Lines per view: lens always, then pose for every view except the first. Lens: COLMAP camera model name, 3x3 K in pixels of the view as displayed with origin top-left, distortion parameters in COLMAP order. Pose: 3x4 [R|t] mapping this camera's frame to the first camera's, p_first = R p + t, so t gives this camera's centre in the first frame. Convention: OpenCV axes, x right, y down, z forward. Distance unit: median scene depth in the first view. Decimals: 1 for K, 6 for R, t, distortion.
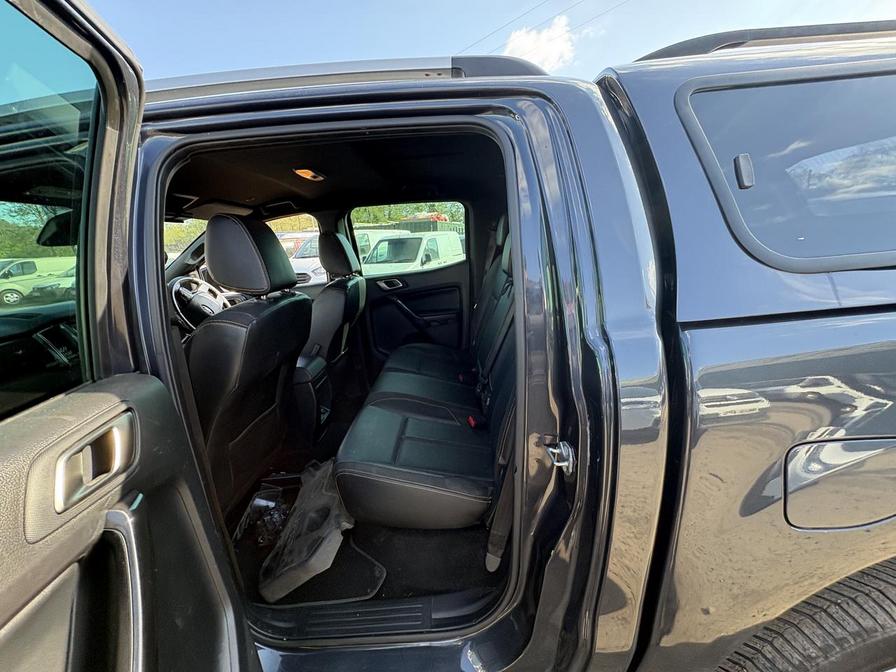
lens RADIAL K [[356.6, 0, 448.0], [0, 356.6, 336.0], [0, 0, 1]] dist [-0.000100, 0.007615]
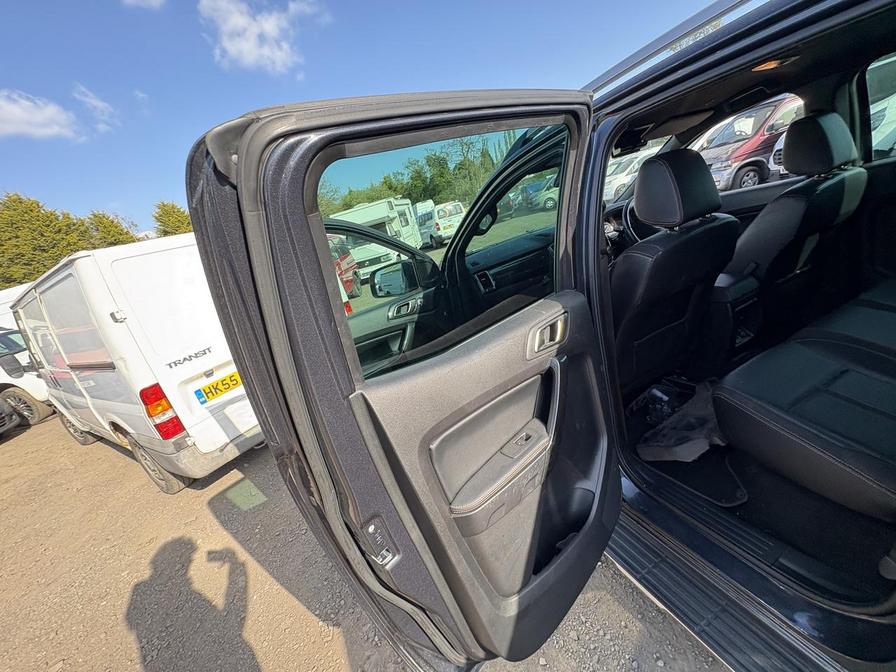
lens RADIAL K [[363.6, 0, 448.0], [0, 363.6, 336.0], [0, 0, 1]] dist [0.000151, -0.000020]
pose [[0.418485, 0.260260, -0.870135, 0.277466], [0.004954, 0.957394, 0.288742, -0.115909], [0.908210, -0.125144, 0.399366, -0.175538]]
